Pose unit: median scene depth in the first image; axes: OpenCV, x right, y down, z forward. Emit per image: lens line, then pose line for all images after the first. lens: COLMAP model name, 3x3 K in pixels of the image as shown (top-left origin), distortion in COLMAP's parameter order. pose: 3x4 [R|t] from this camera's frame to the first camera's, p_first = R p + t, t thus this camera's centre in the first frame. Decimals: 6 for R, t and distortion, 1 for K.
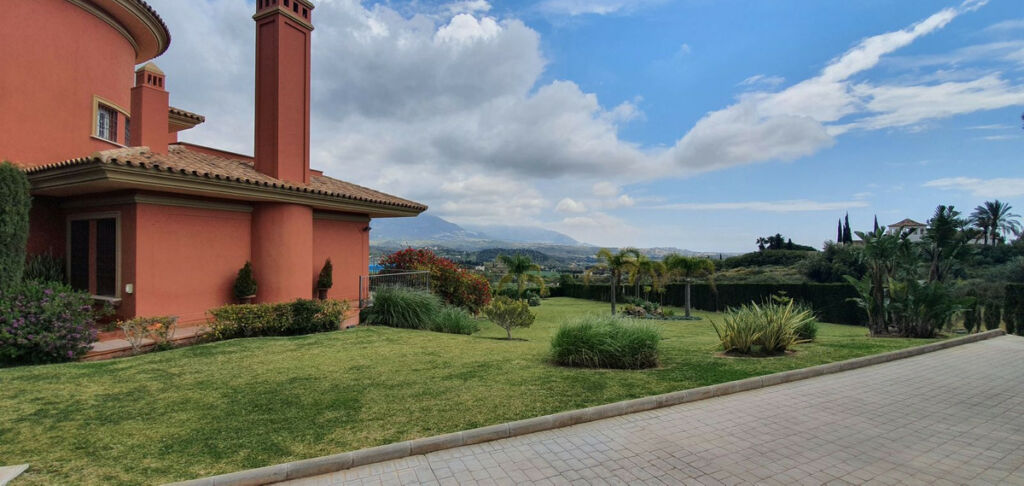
lens RADIAL K [[397.5, 0, 508.6], [0, 397.5, 245.7], [0, 0, 1]] dist [0.010717, -0.000978]
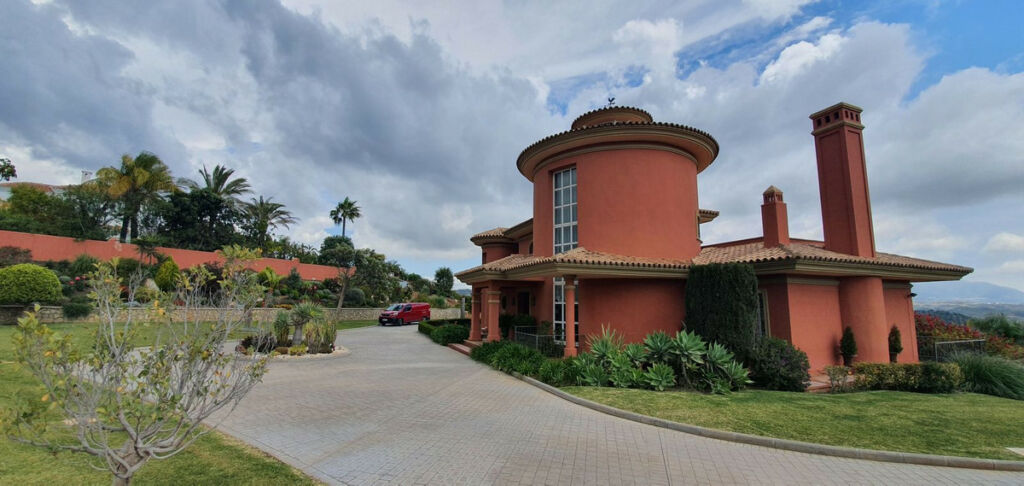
lens RADIAL K [[397.5, 0, 514.3], [0, 397.5, 258.5], [0, 0, 1]] dist [0.010717, -0.000978]
pose [[0.762685, -0.073879, -0.642537, -0.544604], [0.002836, 0.993827, -0.110904, -0.027606], [0.646764, 0.082762, 0.758187, -0.539957]]
